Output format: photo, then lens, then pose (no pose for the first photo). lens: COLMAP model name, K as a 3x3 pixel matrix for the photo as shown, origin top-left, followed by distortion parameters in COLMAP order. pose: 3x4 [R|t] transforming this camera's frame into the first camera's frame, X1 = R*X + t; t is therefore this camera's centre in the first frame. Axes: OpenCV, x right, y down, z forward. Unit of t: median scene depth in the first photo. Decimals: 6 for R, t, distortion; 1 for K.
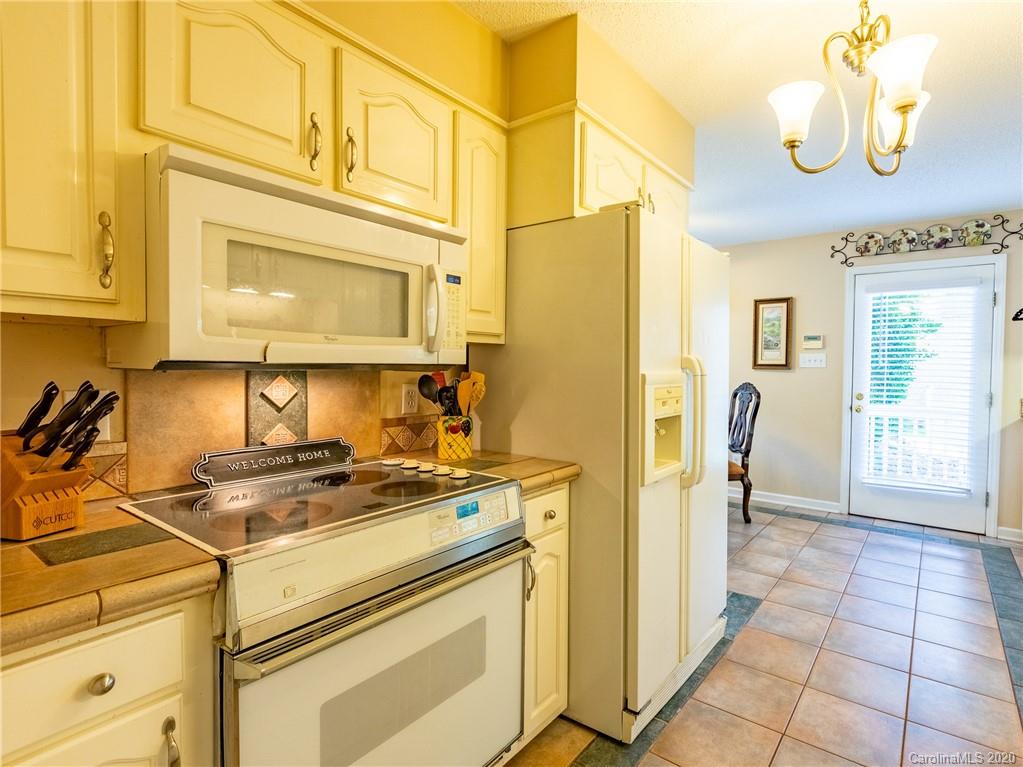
lens RADIAL K [[538.1, 0, 514.5], [0, 538.1, 383.1], [0, 0, 1]] dist [-0.006680, -0.000991]
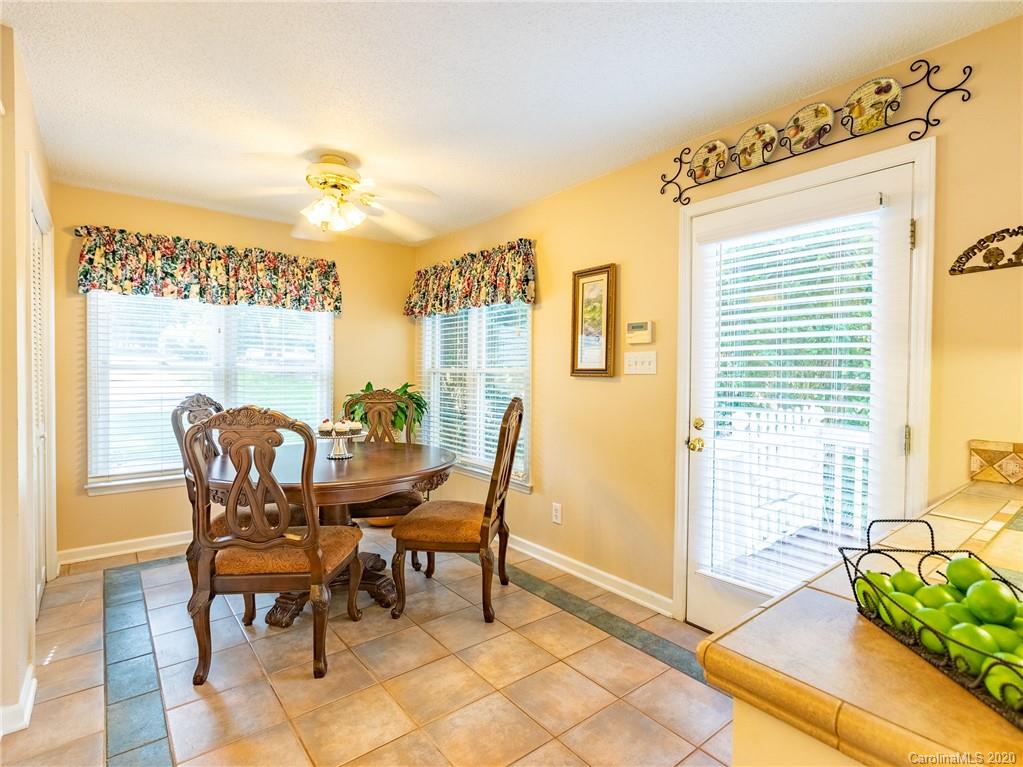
lens RADIAL K [[512.8, 0, 514.0], [0, 512.8, 381.7], [0, 0, 1]] dist [0.001849, -0.000059]
pose [[0.969194, 0.001754, -0.246292, 0.598318], [-0.004430, 0.999937, -0.010313, -0.014212], [0.246259, 0.011086, 0.969141, 0.413999]]
